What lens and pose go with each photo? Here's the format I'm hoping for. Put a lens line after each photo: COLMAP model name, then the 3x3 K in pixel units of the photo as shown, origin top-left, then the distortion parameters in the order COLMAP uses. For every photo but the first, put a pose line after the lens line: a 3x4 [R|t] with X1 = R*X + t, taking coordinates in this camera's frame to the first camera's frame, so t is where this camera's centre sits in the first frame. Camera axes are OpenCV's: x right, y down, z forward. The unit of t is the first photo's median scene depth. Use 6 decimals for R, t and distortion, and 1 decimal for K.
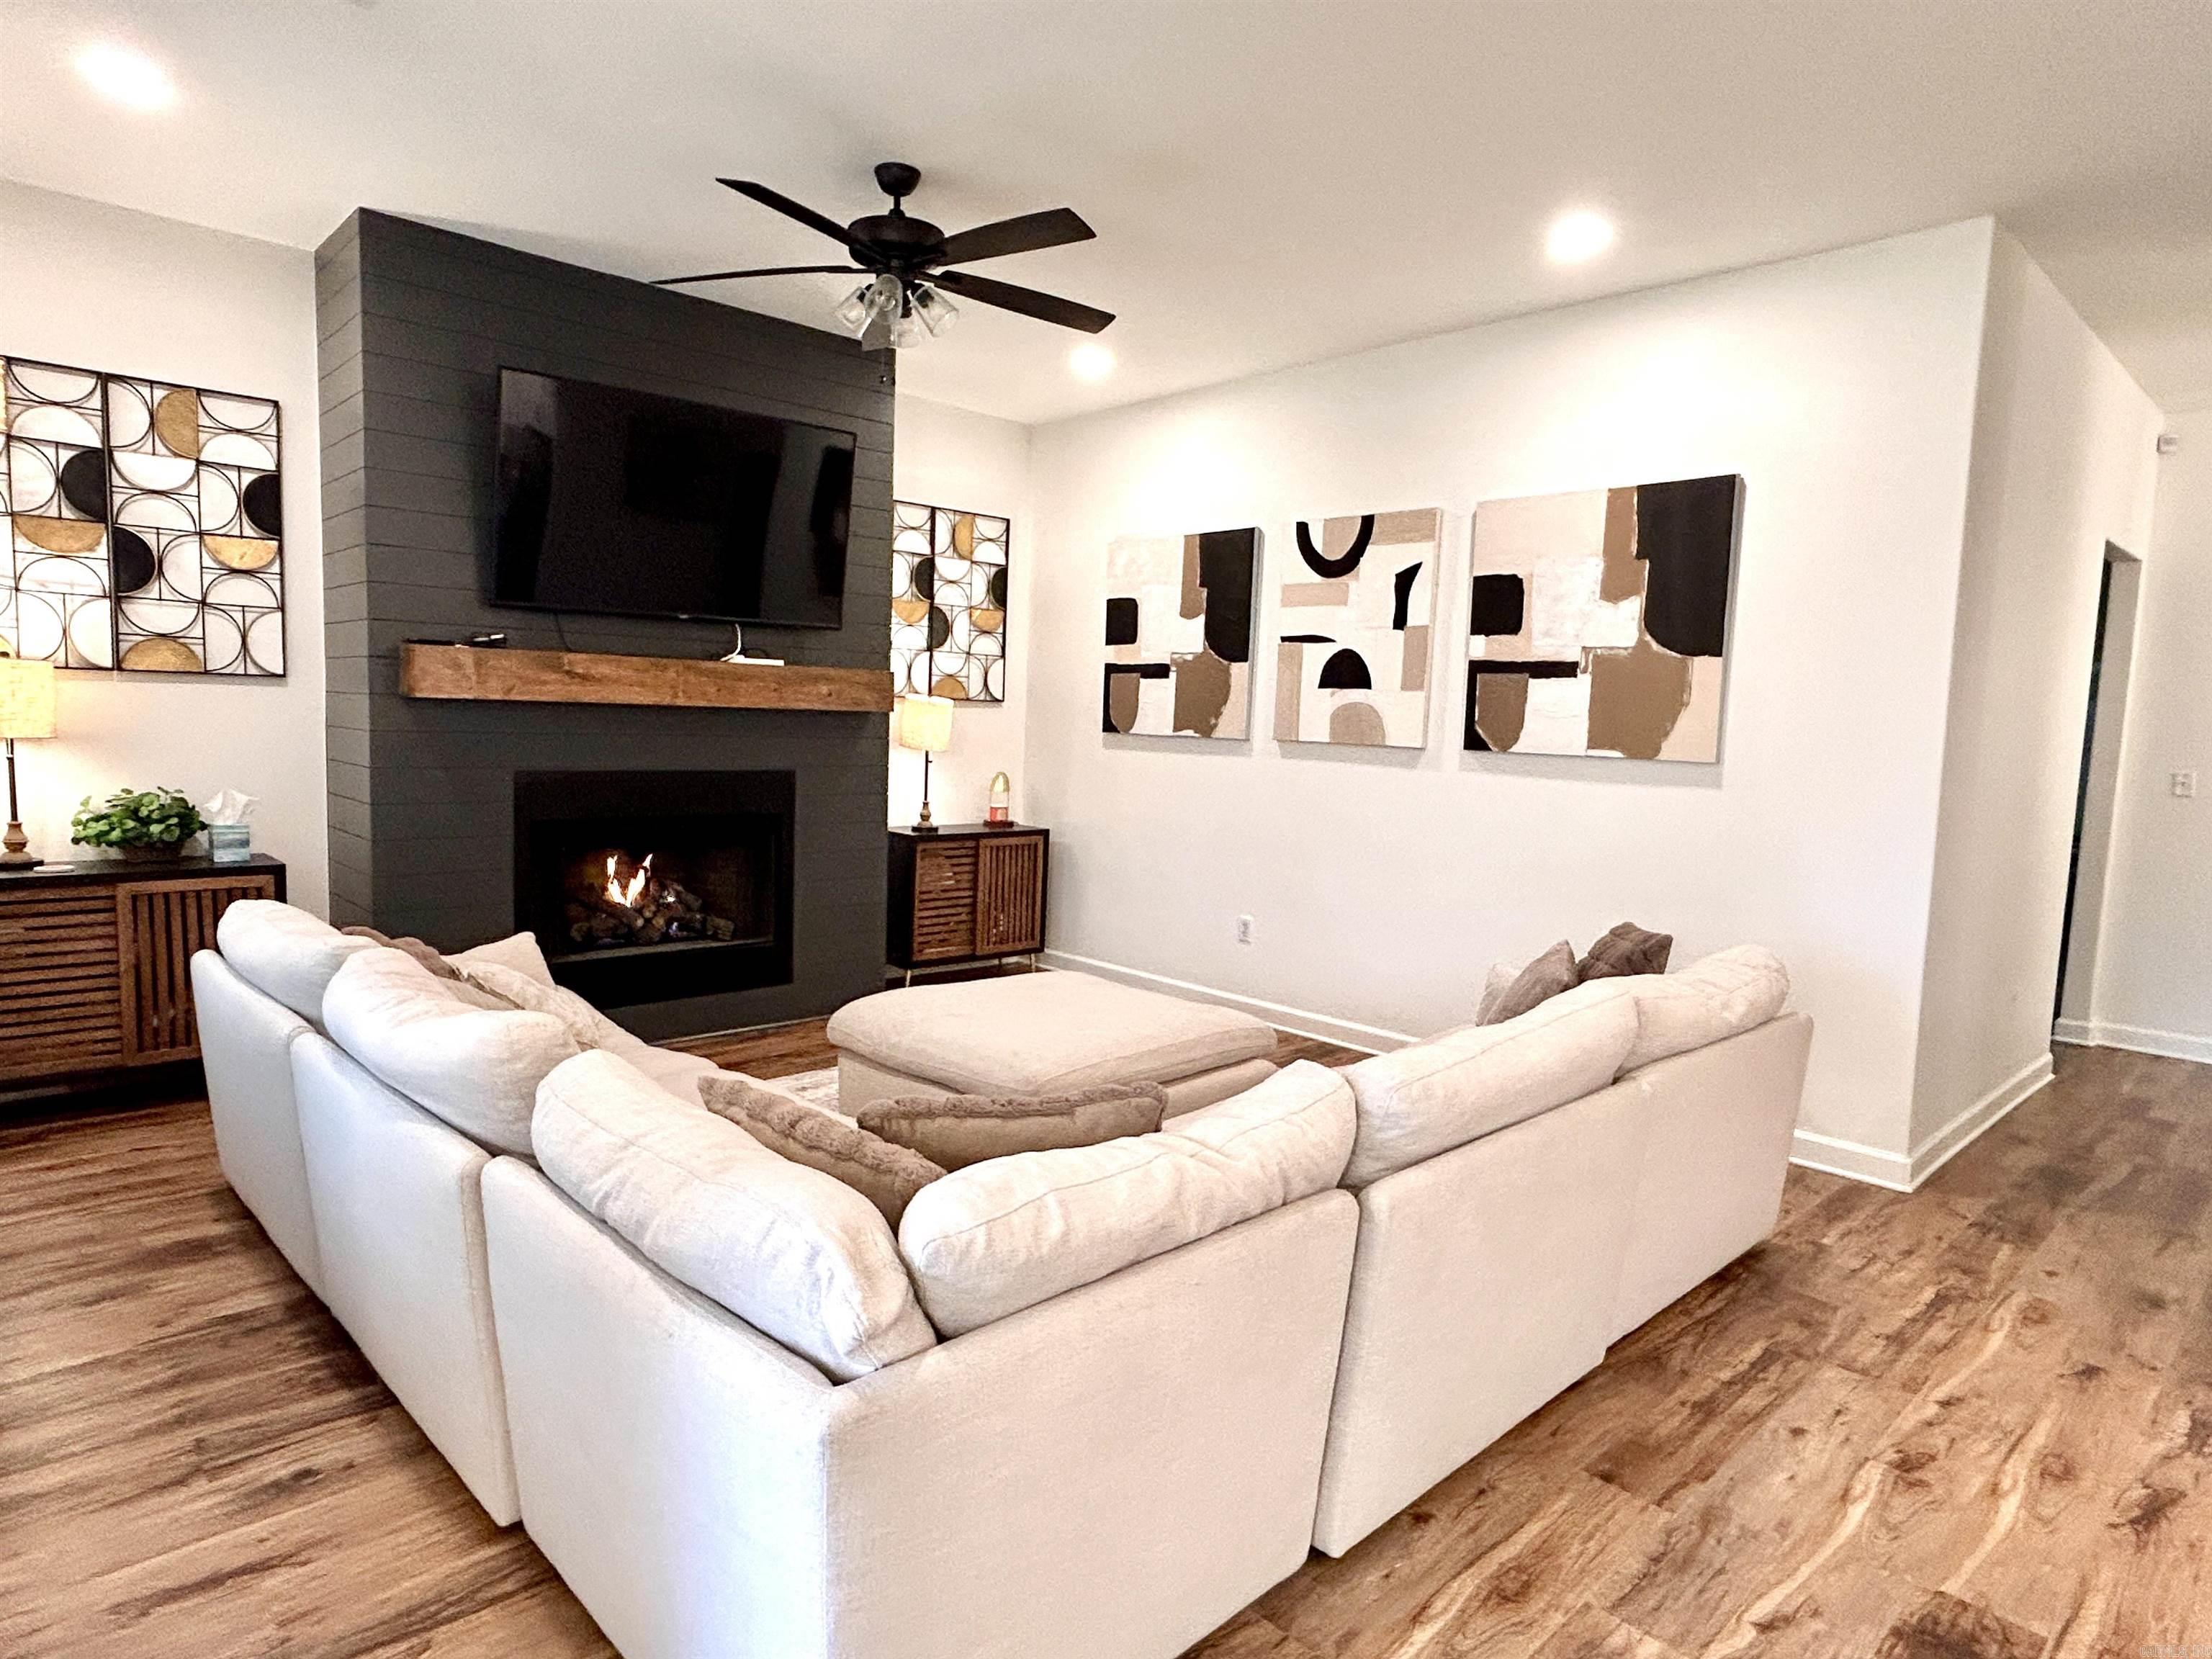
lens RADIAL K [[1257.6, 0, 1103.1], [0, 1257.6, 827.1], [0, 0, 1]] dist [-0.005498, 0.002799]
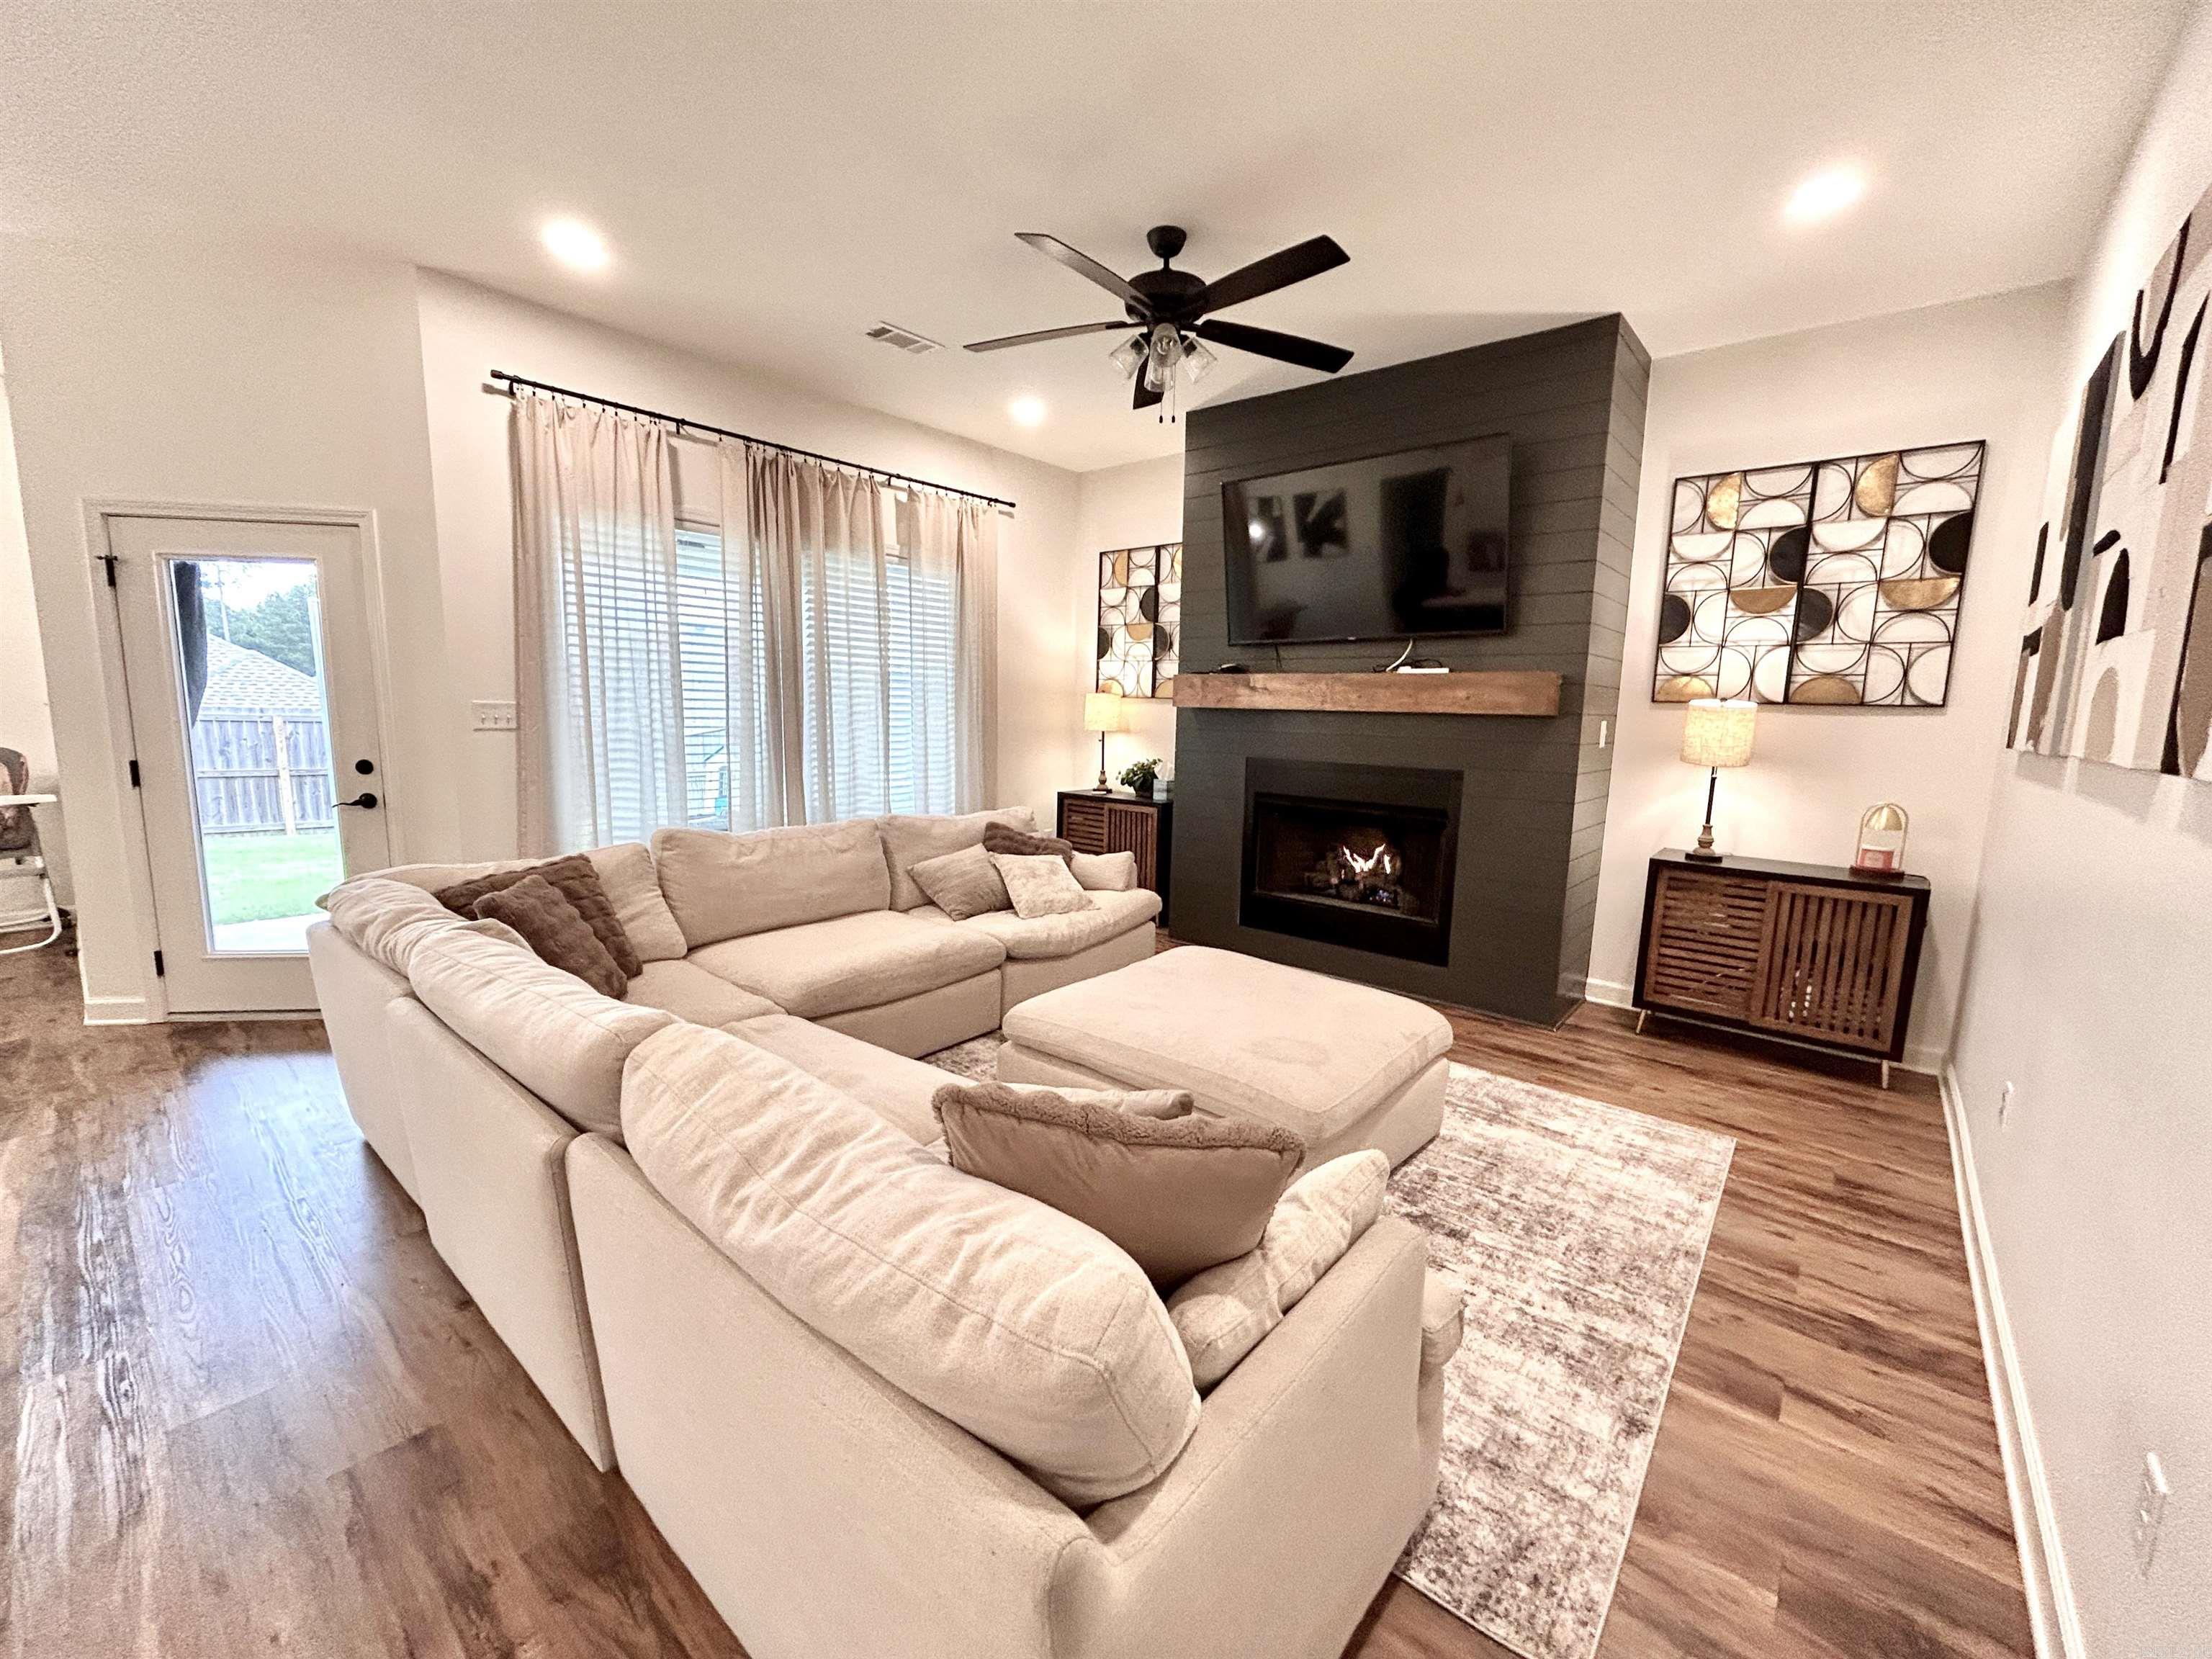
lens RADIAL K [[894.7, 0, 1098.2], [0, 894.7, 830.6], [0, 0, 1]] dist [-0.000106, -0.000744]
pose [[0.104117, 0.104135, -0.989098, 0.581314], [-0.110464, 0.989561, 0.092556, -0.038280], [0.988412, 0.099623, 0.114533, 0.740998]]
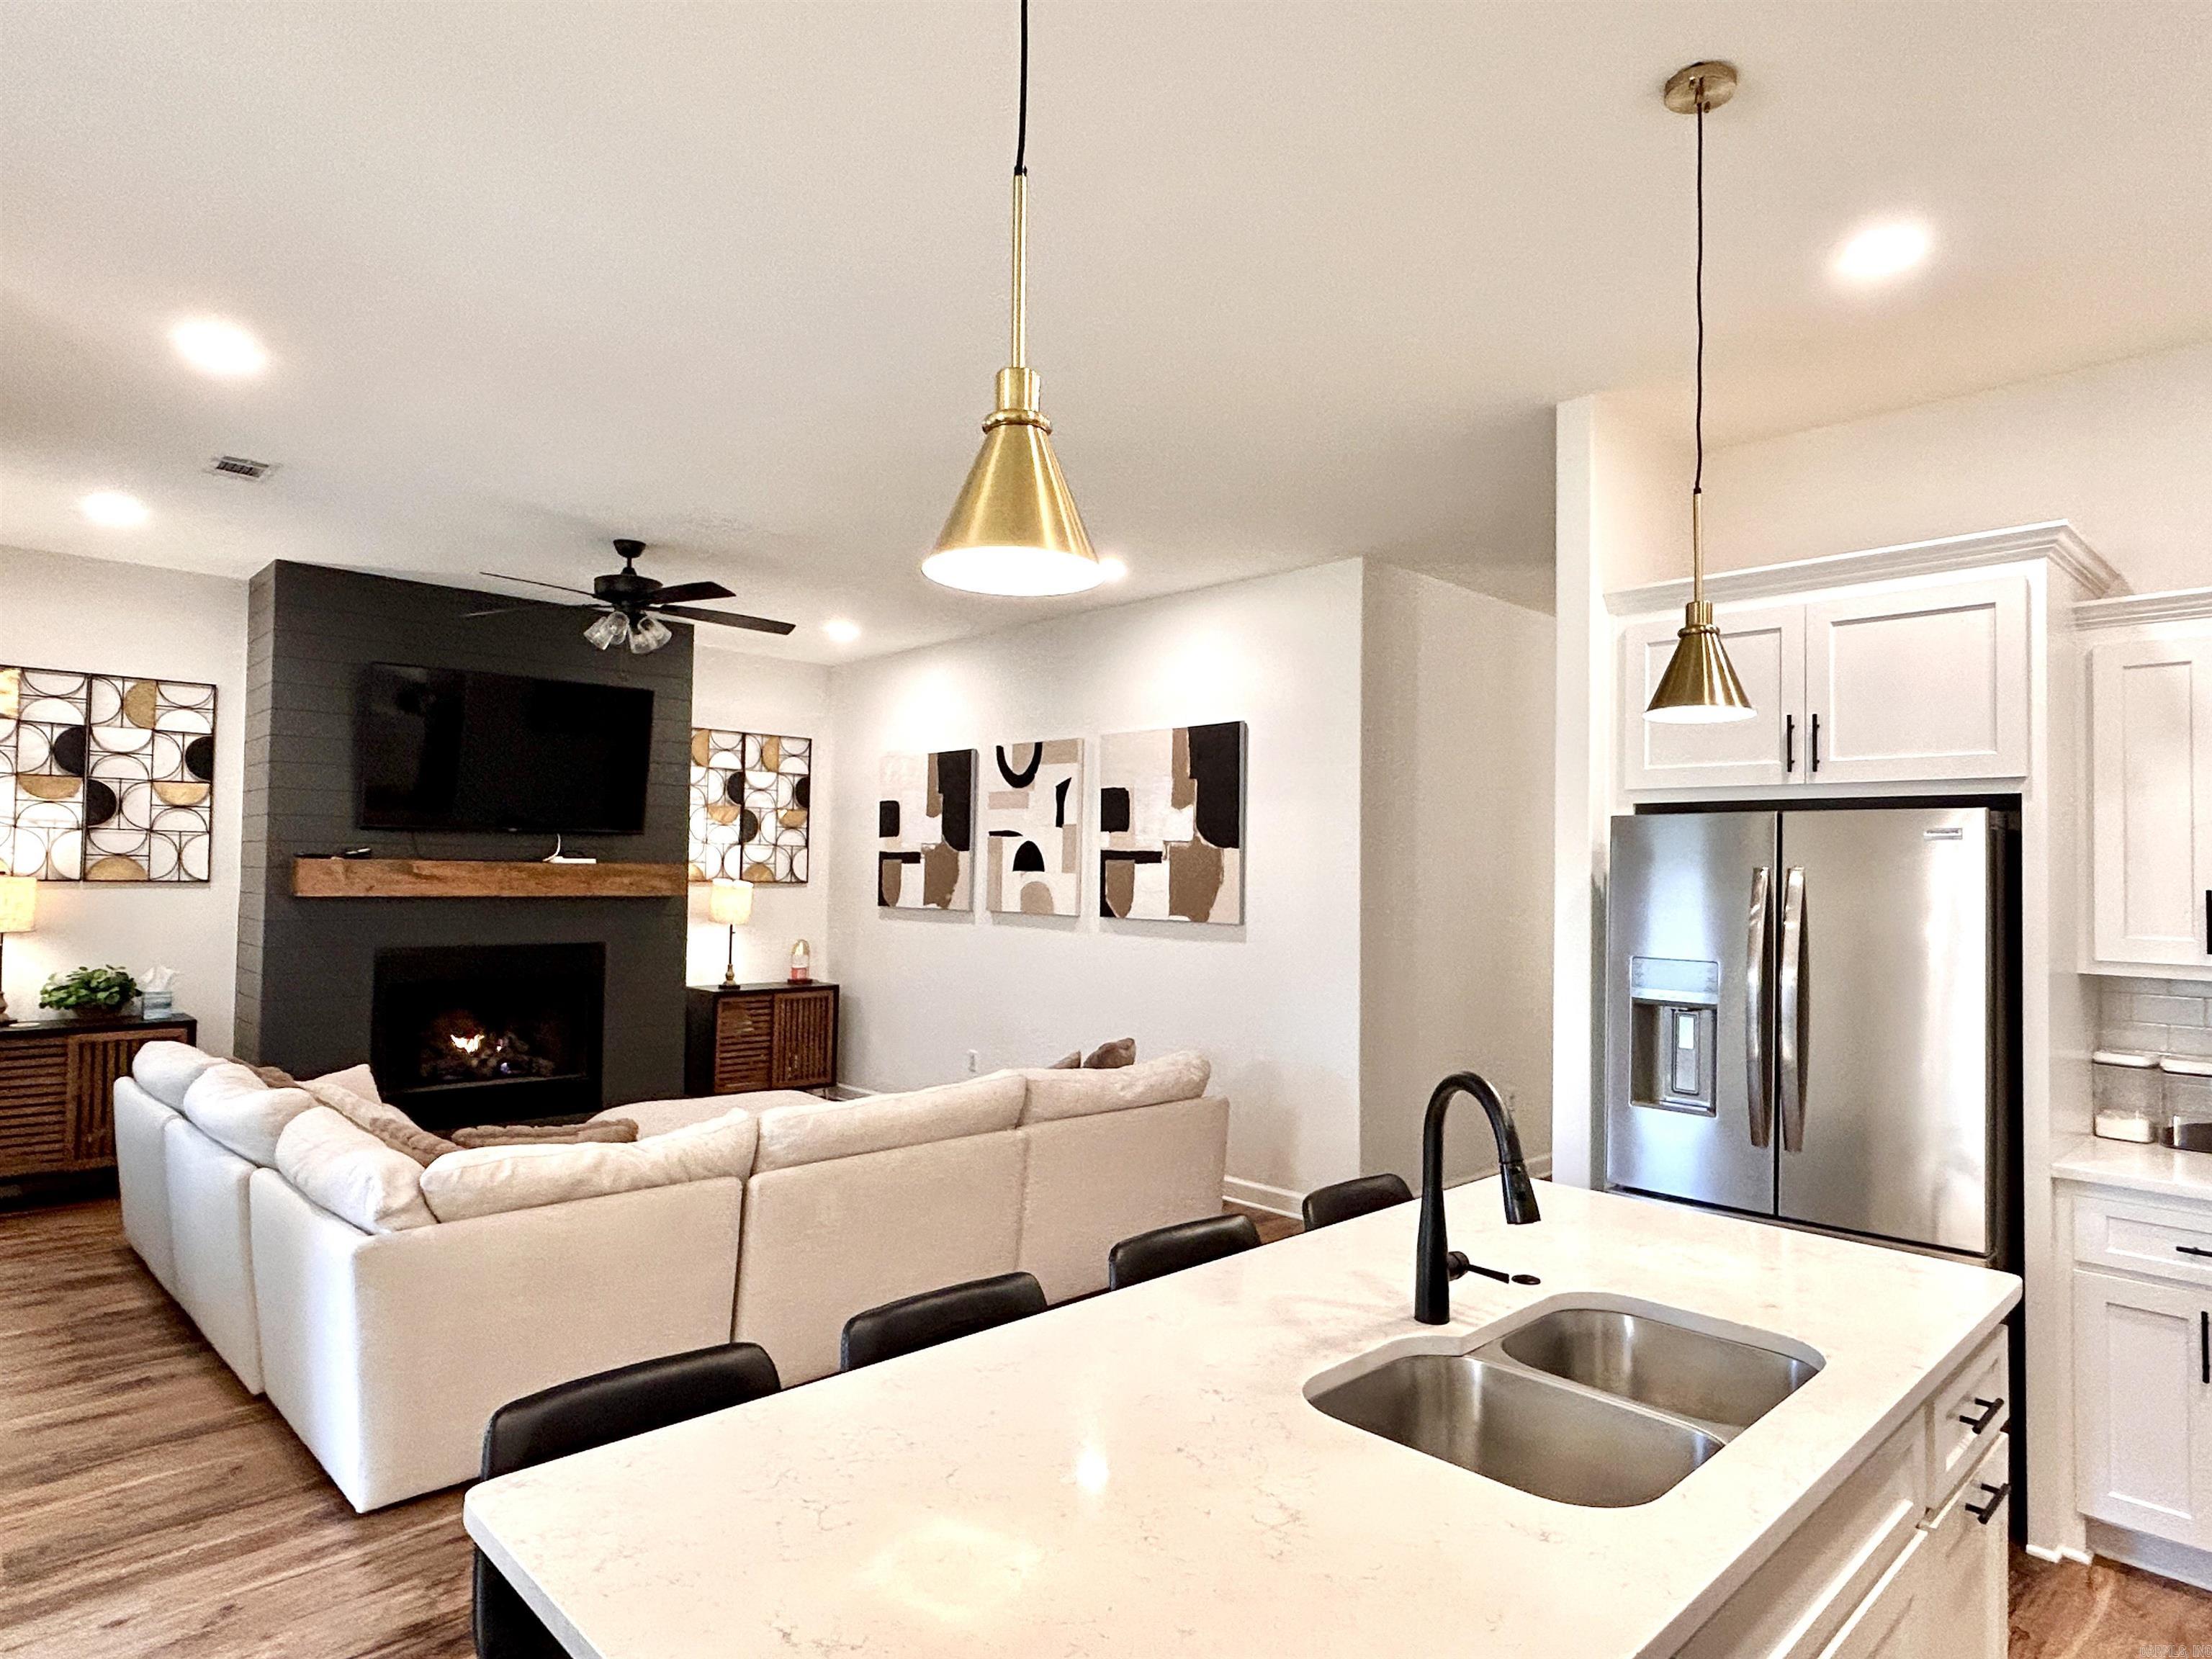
lens RADIAL K [[1257.6, 0, 1108.2], [0, 1257.6, 829.0], [0, 0, 1]] dist [-0.005498, 0.002799]
pose [[0.999748, -0.019702, 0.010764, 0.318612], [0.020897, 0.991888, -0.125384, 0.014968], [-0.008206, 0.125577, 0.992050, -0.374981]]
